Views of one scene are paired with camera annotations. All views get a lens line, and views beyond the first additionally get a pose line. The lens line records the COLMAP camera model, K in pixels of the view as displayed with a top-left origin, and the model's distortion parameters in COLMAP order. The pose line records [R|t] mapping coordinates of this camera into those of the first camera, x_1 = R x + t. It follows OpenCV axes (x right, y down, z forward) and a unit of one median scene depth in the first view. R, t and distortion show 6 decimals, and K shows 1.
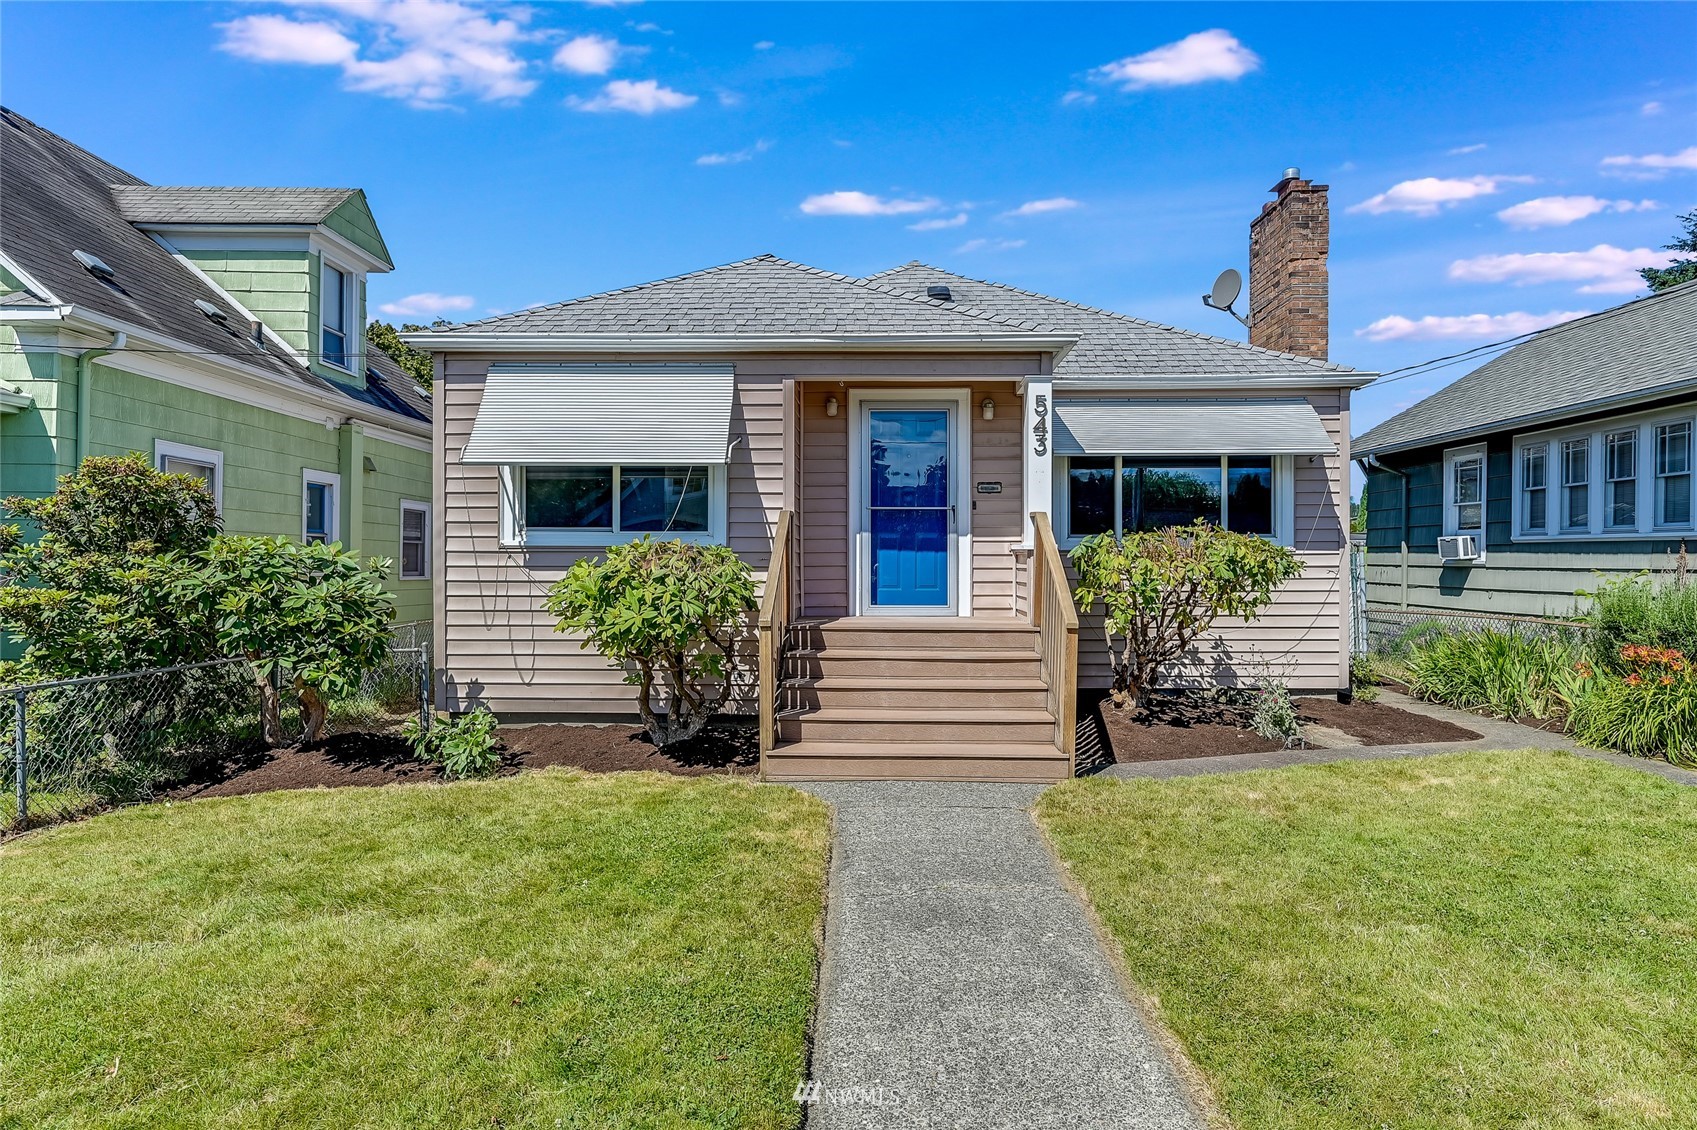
lens RADIAL K [[948.8, 0, 848.5], [0, 948.8, 565.0], [0, 0, 1]] dist [0.004419, 0.004013]
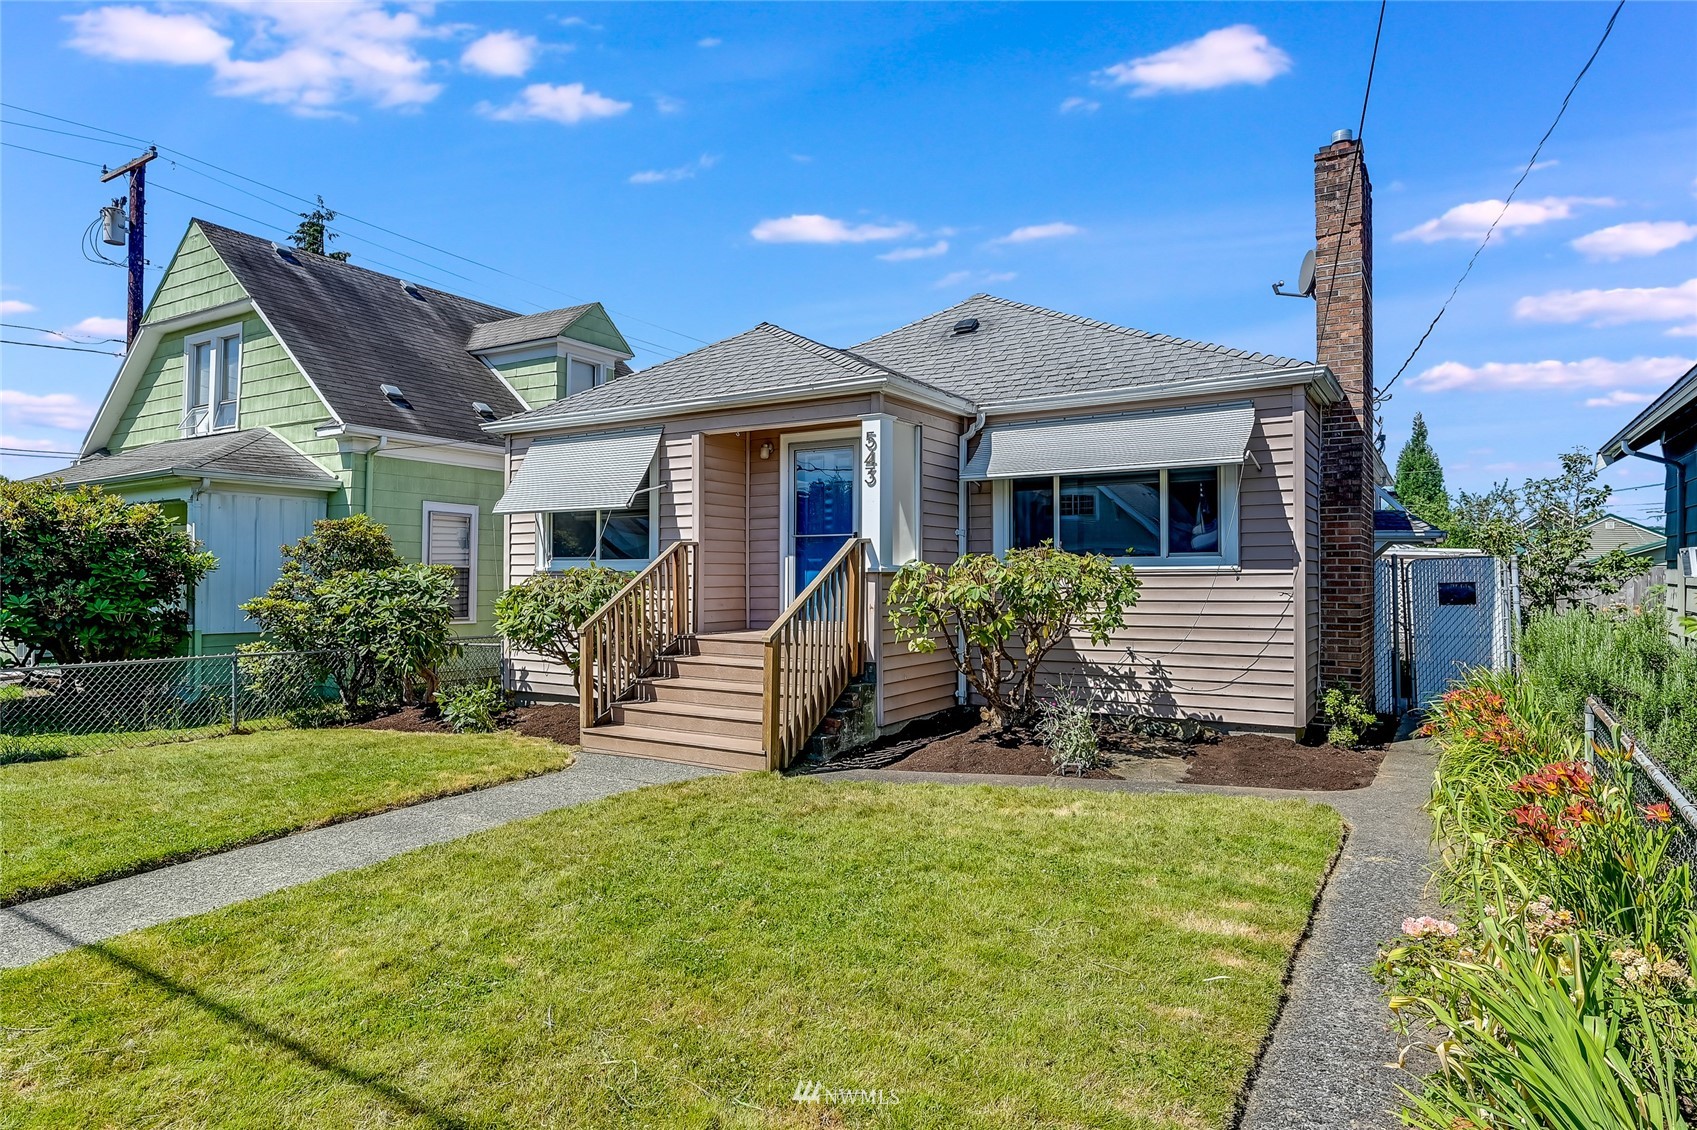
lens RADIAL K [[948.8, 0, 848.5], [0, 948.8, 565.0], [0, 0, 1]] dist [0.004419, 0.004013]
pose [[0.864737, -0.007835, -0.502164, 0.676544], [0.000370, 0.999888, -0.014963, -0.007604], [0.502225, 0.012753, 0.864643, 0.034684]]
